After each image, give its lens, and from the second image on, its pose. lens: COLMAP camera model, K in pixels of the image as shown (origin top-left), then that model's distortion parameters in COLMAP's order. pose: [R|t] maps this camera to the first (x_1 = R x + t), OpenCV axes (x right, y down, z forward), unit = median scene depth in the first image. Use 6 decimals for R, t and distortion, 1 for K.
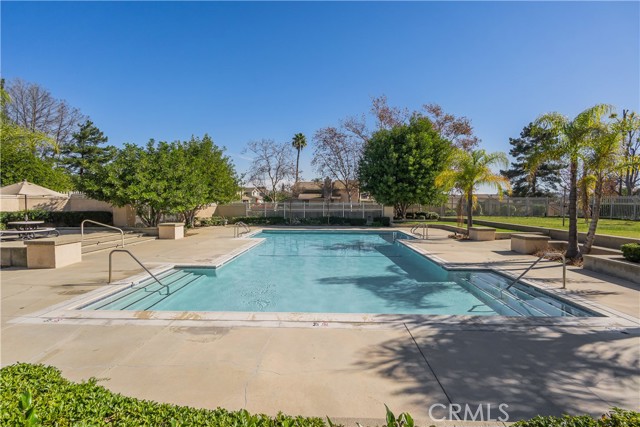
lens RADIAL K [[282.0, 0, 319.6], [0, 282.0, 212.5], [0, 0, 1]] dist [-0.000515, -0.000400]
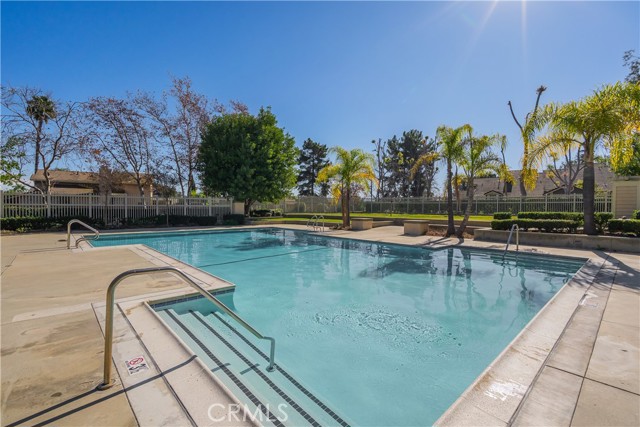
lens RADIAL K [[291.9, 0, 318.9], [0, 291.9, 211.0], [0, 0, 1]] dist [-0.014562, -0.000081]
pose [[0.708963, -0.006707, 0.705214, -0.120461], [0.020193, 0.999738, -0.010792, 0.010917], [-0.704957, 0.021892, 0.708912, 0.095734]]
